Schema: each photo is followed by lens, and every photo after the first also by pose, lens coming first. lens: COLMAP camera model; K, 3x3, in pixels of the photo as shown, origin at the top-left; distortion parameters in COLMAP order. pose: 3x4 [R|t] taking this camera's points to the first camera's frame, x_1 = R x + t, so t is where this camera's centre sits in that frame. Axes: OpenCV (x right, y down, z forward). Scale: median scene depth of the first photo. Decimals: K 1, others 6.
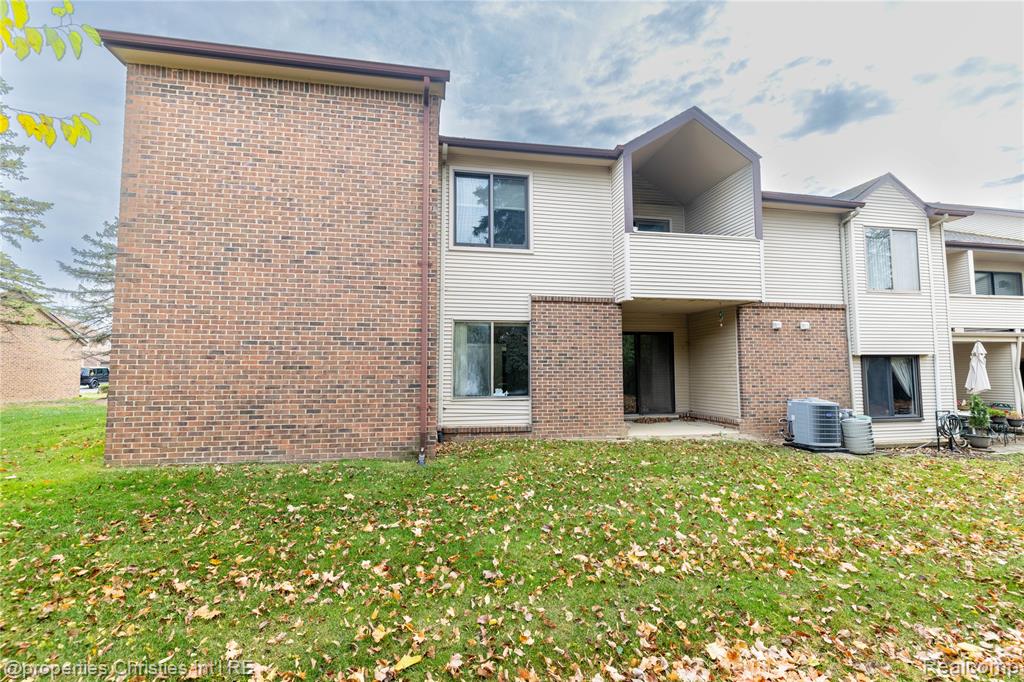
lens RADIAL K [[442.6, 0, 512.0], [0, 442.6, 341.0], [0, 0, 1]] dist [-0.001438, -0.000099]
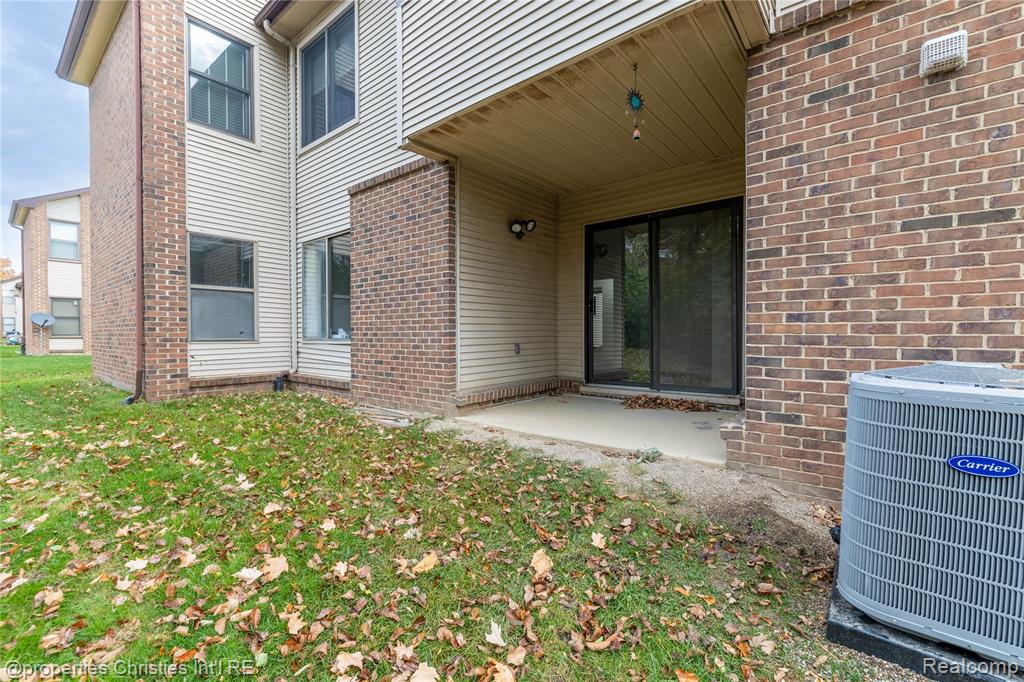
lens RADIAL K [[442.6, 0, 512.0], [0, 442.6, 341.0], [0, 0, 1]] dist [-0.001438, -0.000099]
pose [[0.636216, 0.010873, -0.771434, 0.709409], [0.054845, 0.996734, 0.059280, 0.099548], [0.769559, -0.080024, 0.633542, 0.746298]]
